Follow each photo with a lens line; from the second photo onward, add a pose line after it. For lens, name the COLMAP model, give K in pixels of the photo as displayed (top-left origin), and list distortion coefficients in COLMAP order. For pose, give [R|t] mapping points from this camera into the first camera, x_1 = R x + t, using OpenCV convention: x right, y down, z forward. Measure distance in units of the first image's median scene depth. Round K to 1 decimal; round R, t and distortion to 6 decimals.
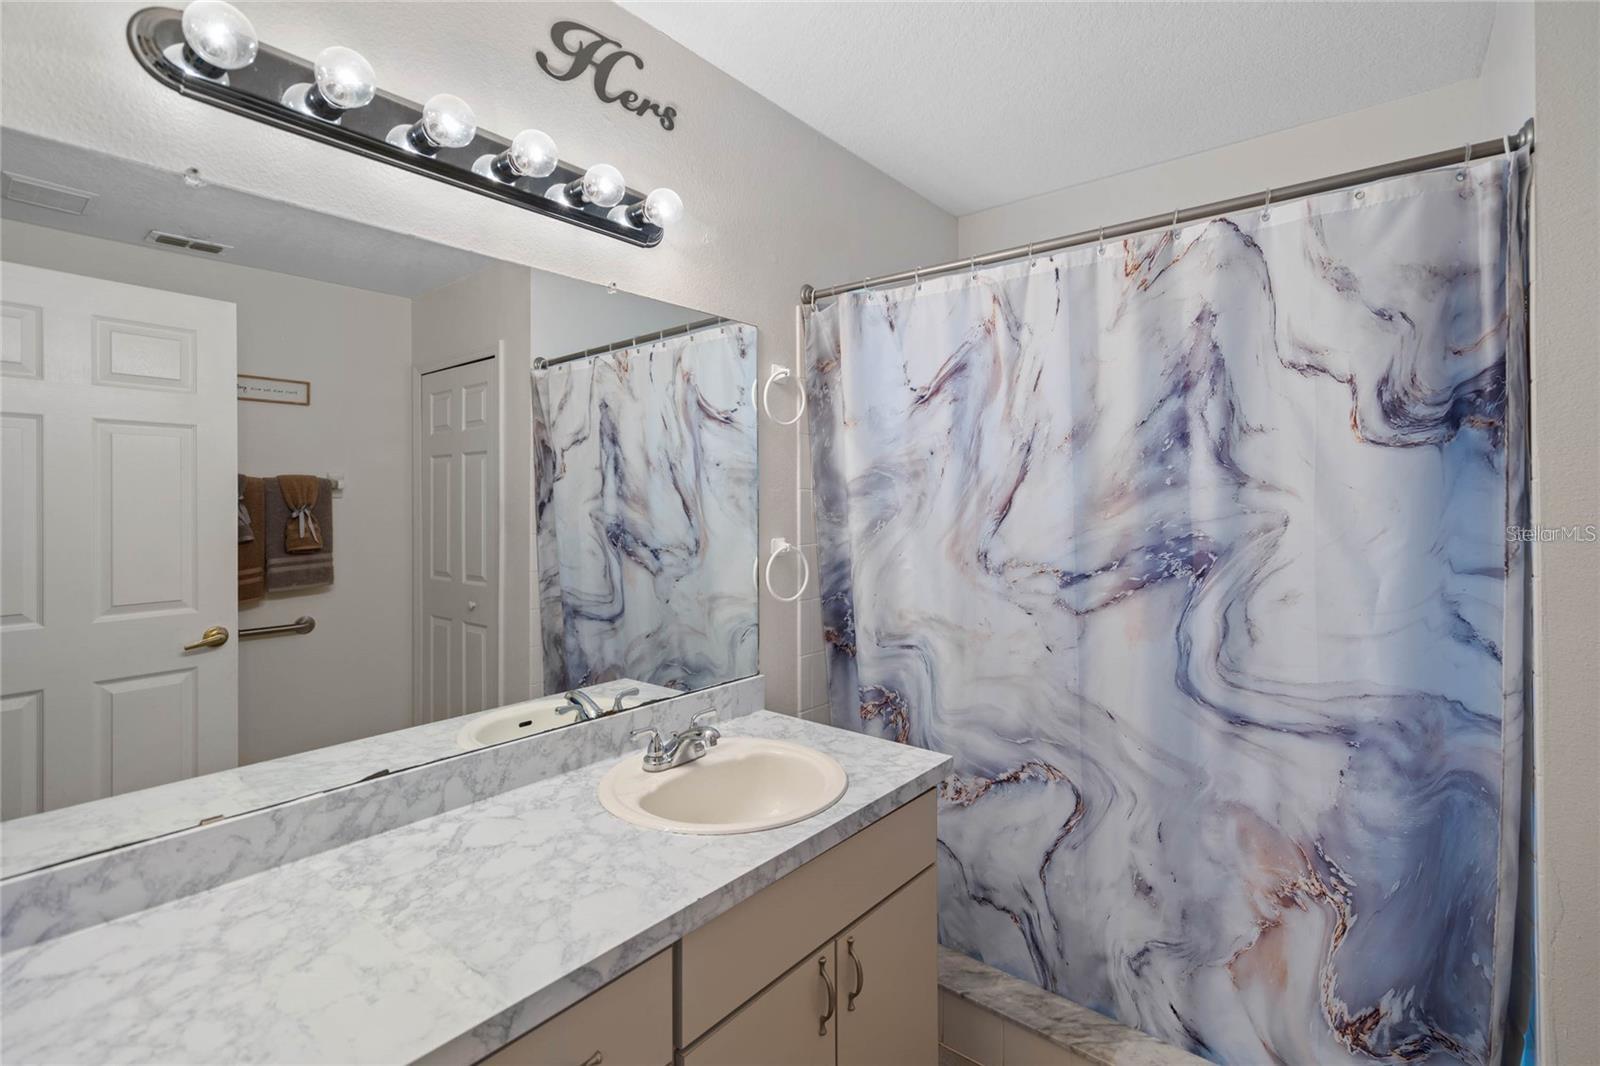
lens RADIAL K [[747.2, 0, 788.7], [0, 747.2, 499.5], [0, 0, 1]] dist [-0.007302, 0.001812]
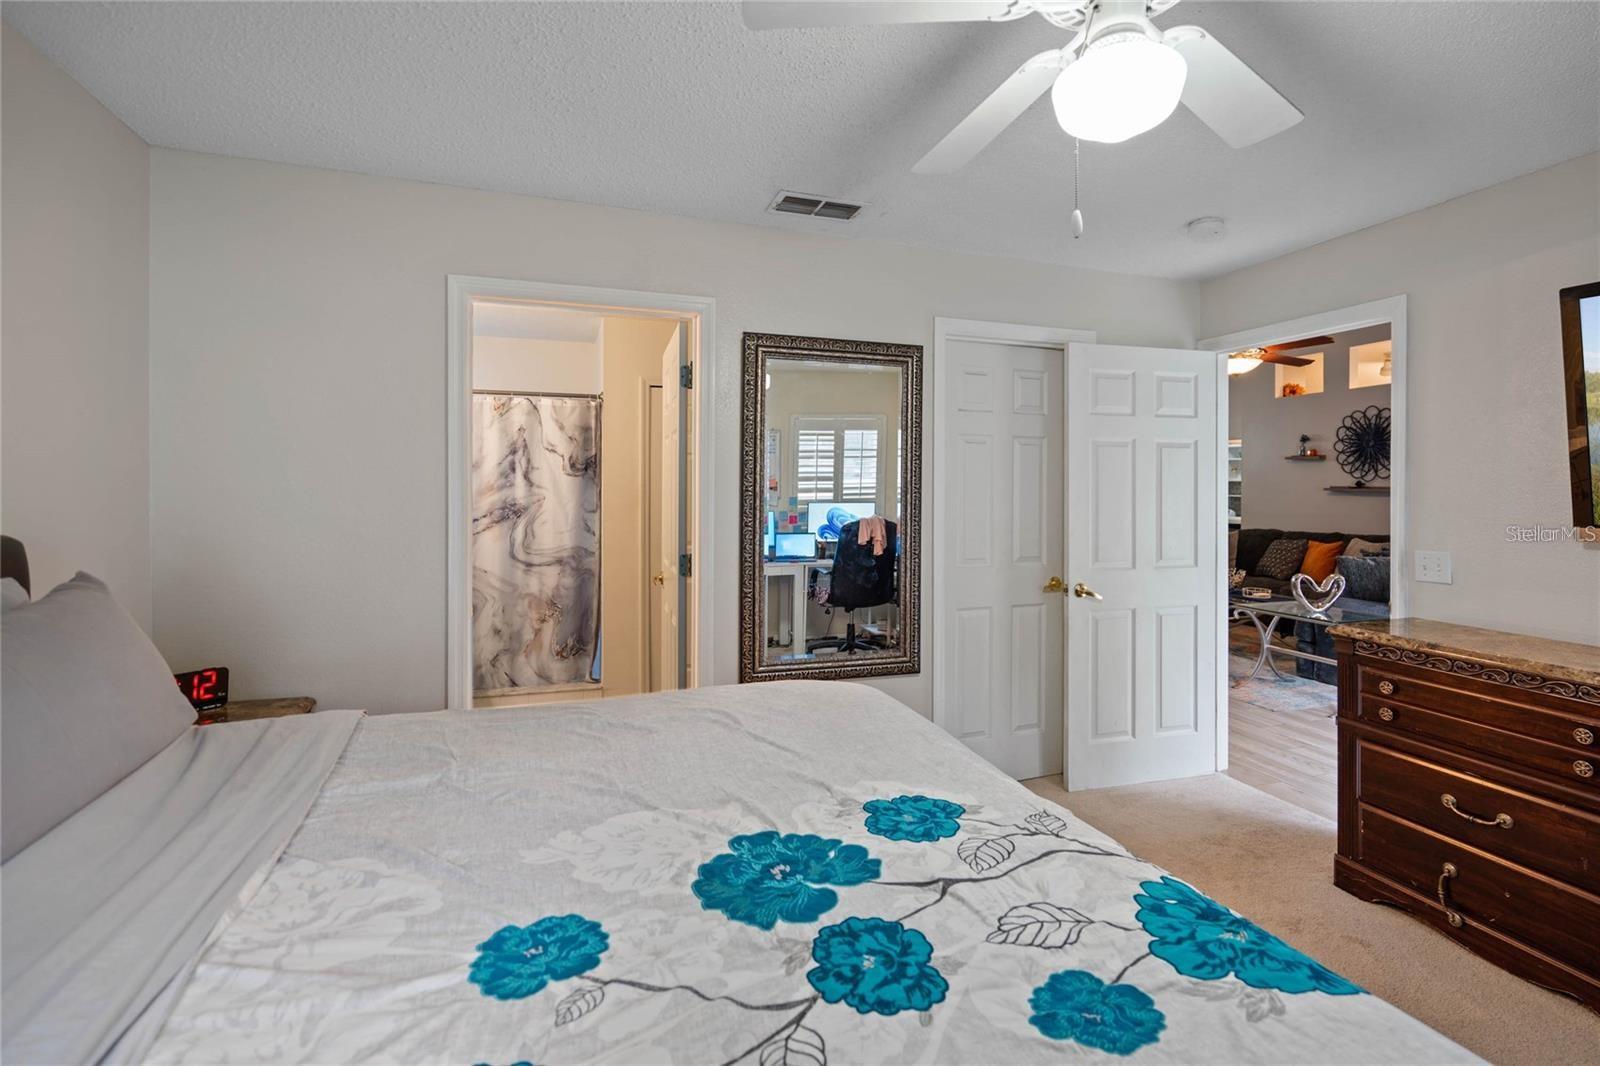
lens RADIAL K [[747.2, 0, 788.7], [0, 747.2, 488.3], [0, 0, 1]] dist [-0.007302, 0.001812]
pose [[0.540178, 0.008326, 0.841510, -1.366318], [-0.008991, 0.999951, -0.004121, -0.007622], [-0.841503, -0.005340, 0.540226, -1.503399]]
